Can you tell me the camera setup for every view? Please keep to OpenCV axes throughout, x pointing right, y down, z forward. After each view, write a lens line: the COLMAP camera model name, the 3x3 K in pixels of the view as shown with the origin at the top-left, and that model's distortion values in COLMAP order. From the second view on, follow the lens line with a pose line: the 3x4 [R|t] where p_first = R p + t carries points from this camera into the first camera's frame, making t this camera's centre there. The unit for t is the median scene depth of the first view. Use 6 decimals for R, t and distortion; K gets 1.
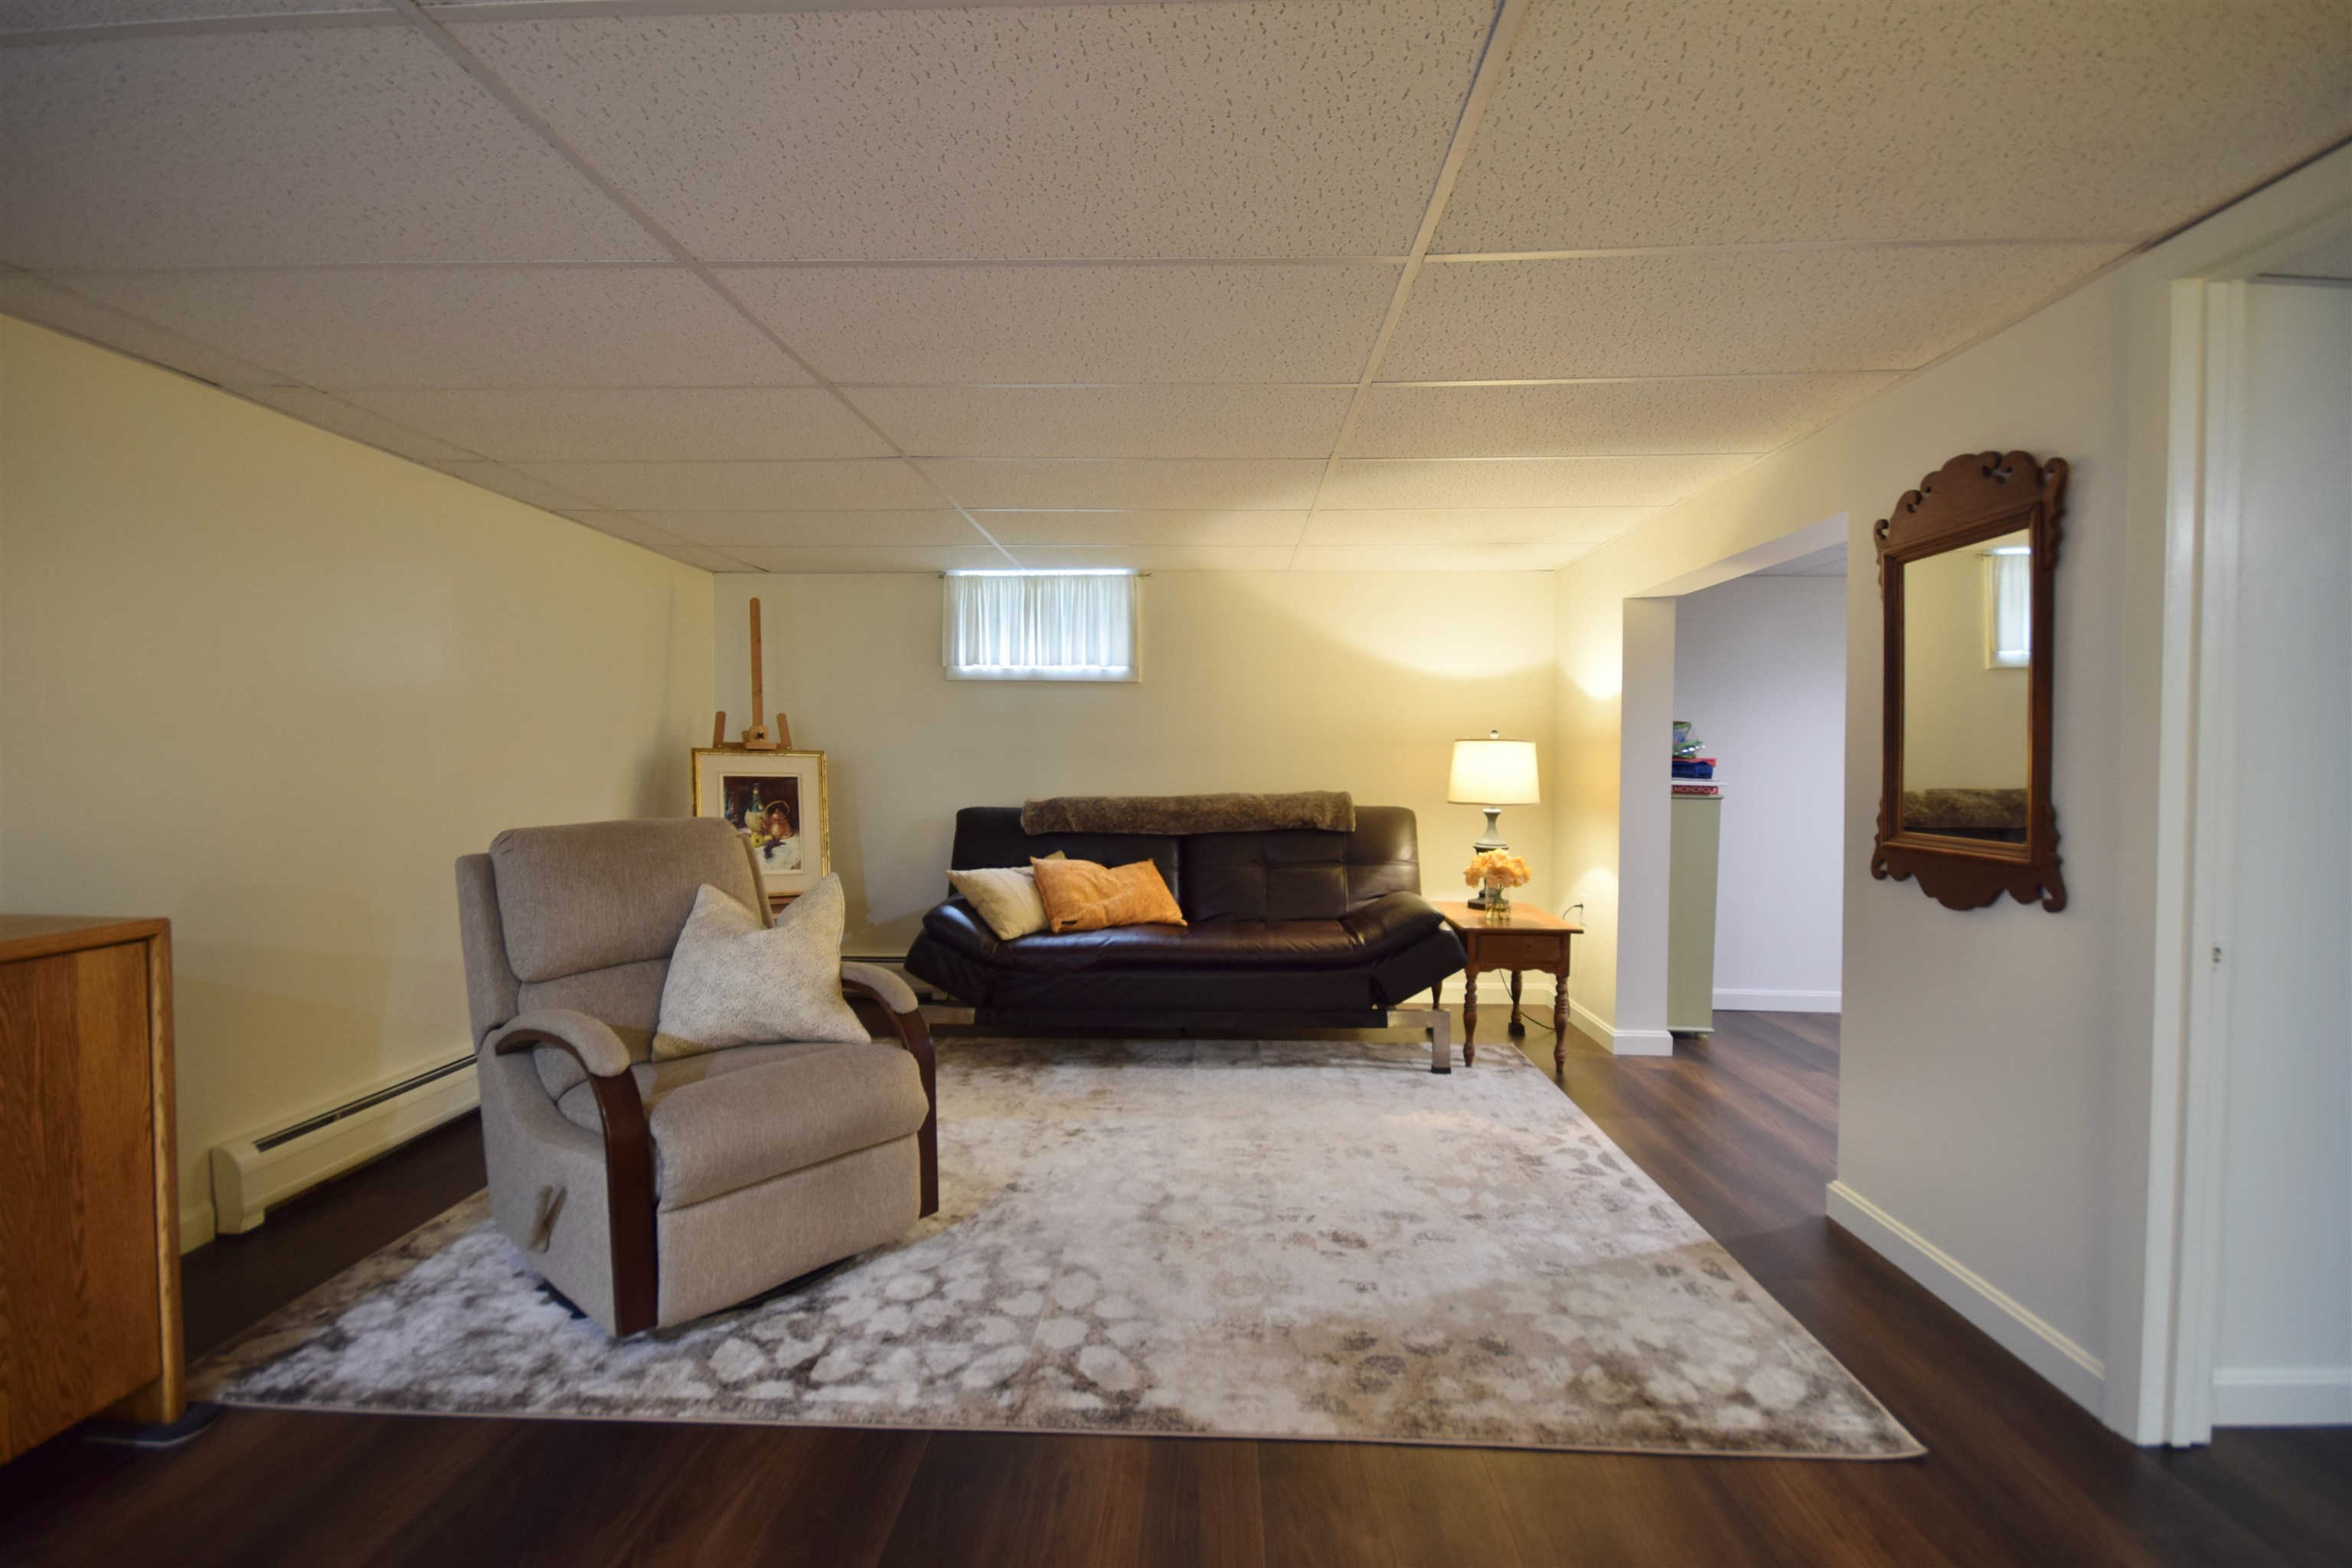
lens RADIAL K [[1027.1, 0, 1176.0], [0, 1027.1, 784.0], [0, 0, 1]] dist [-0.000358, -0.007989]
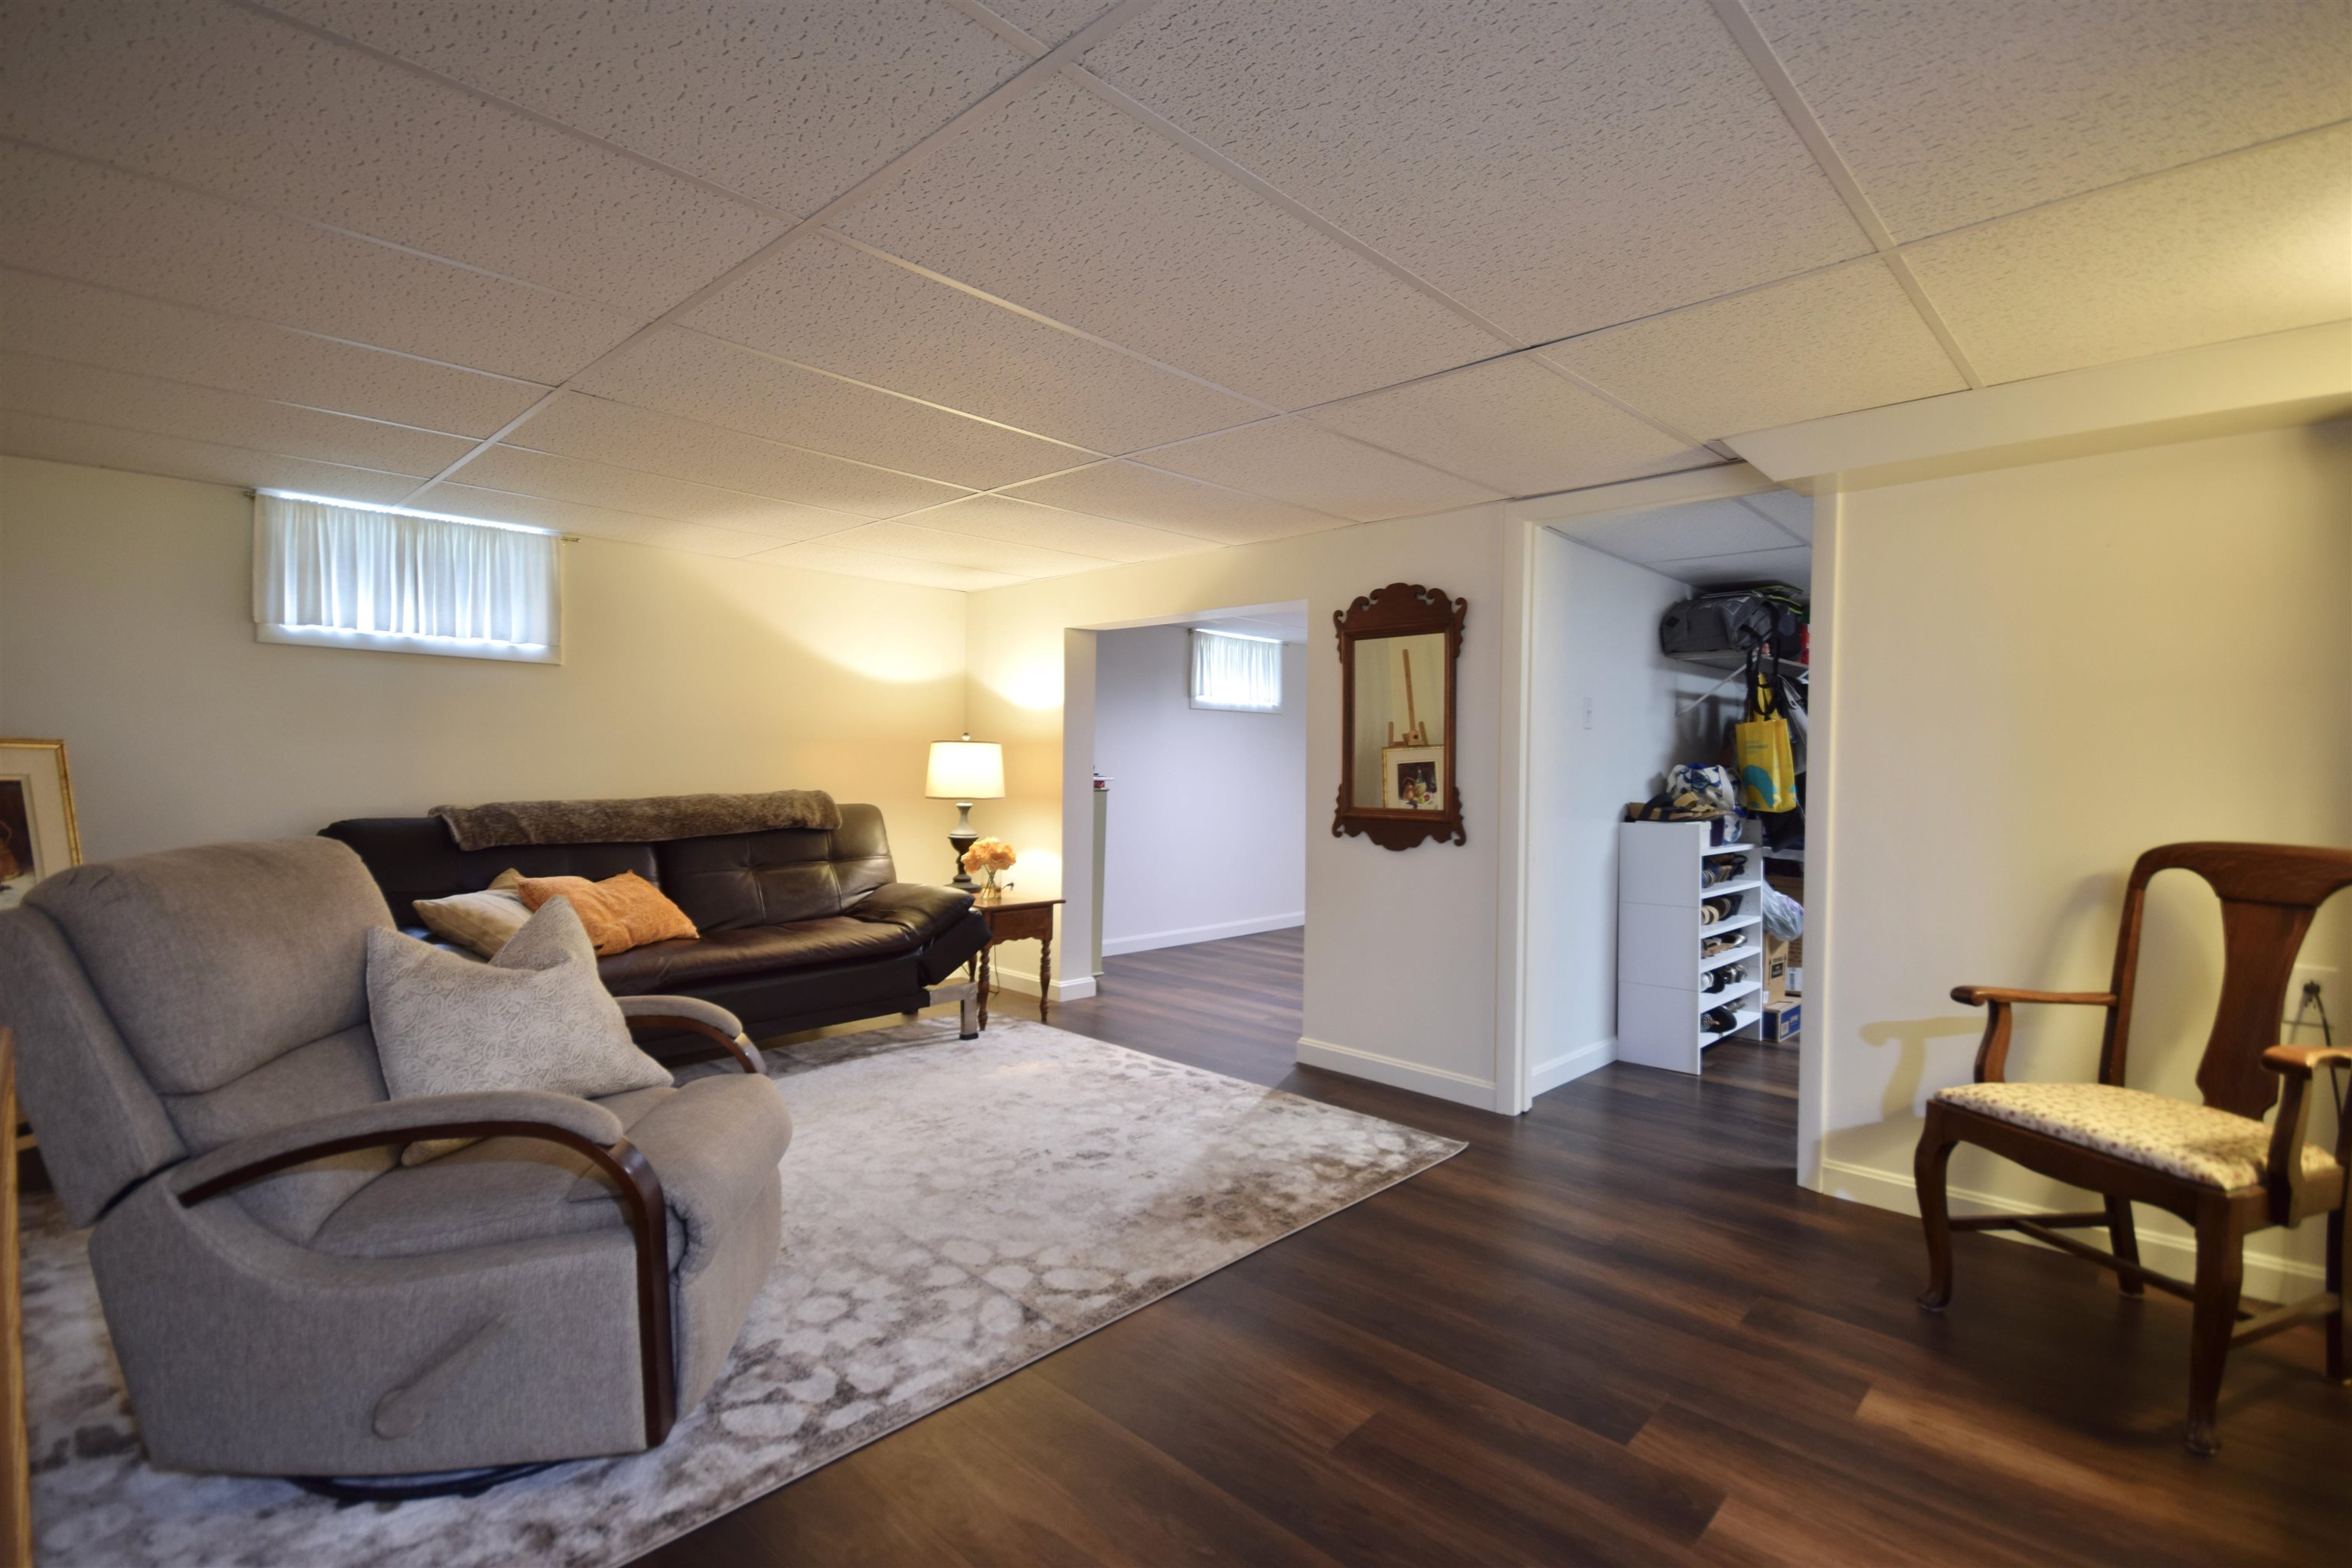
lens RADIAL K [[1077.5, 0, 1176.0], [0, 1077.5, 784.0], [0, 0, 1]] dist [-0.013515, -0.000041]
pose [[0.666349, -0.011990, 0.745543, -0.691566], [0.010994, 0.999920, 0.006255, -0.002070], [-0.745559, 0.004028, 0.666428, 0.074313]]
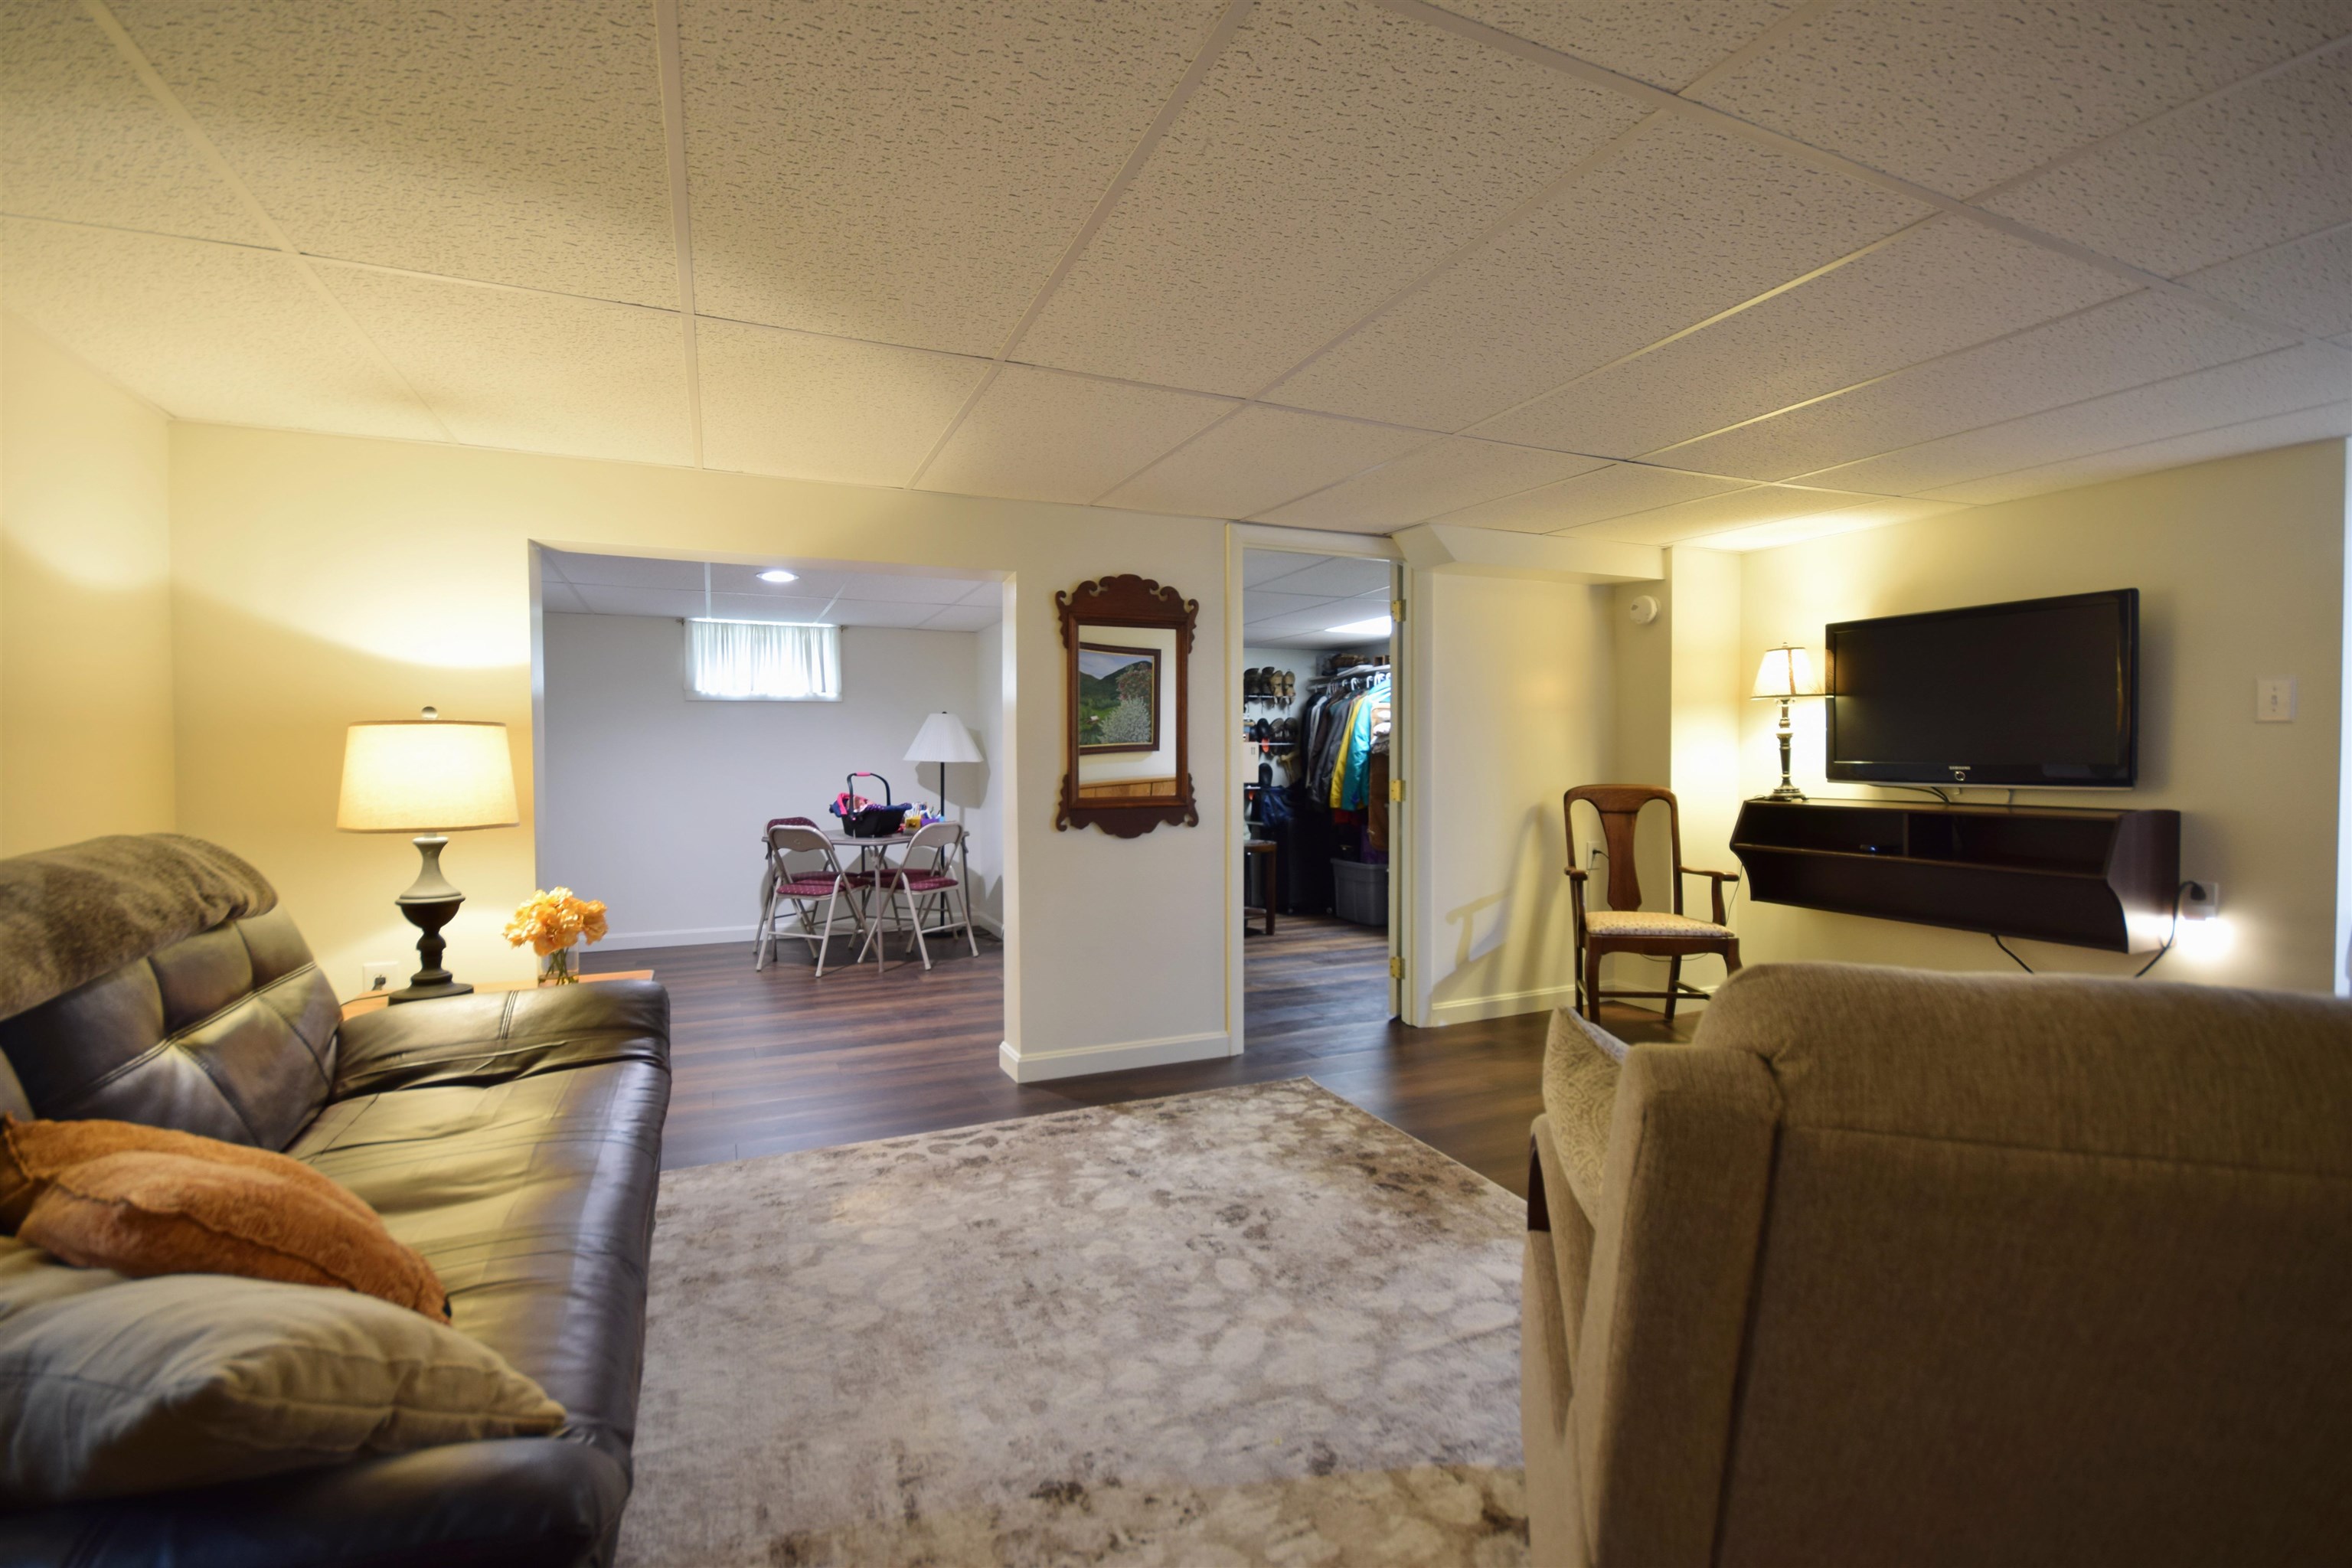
lens RADIAL K [[1033.7, 0, 1176.0], [0, 1033.7, 784.0], [0, 0, 1]] dist [0.001788, -0.000879]
pose [[-0.434056, -0.030000, 0.900386, -0.716192], [0.026160, 0.998604, 0.045883, -0.038911], [-0.900506, 0.043470, -0.432665, 1.445903]]
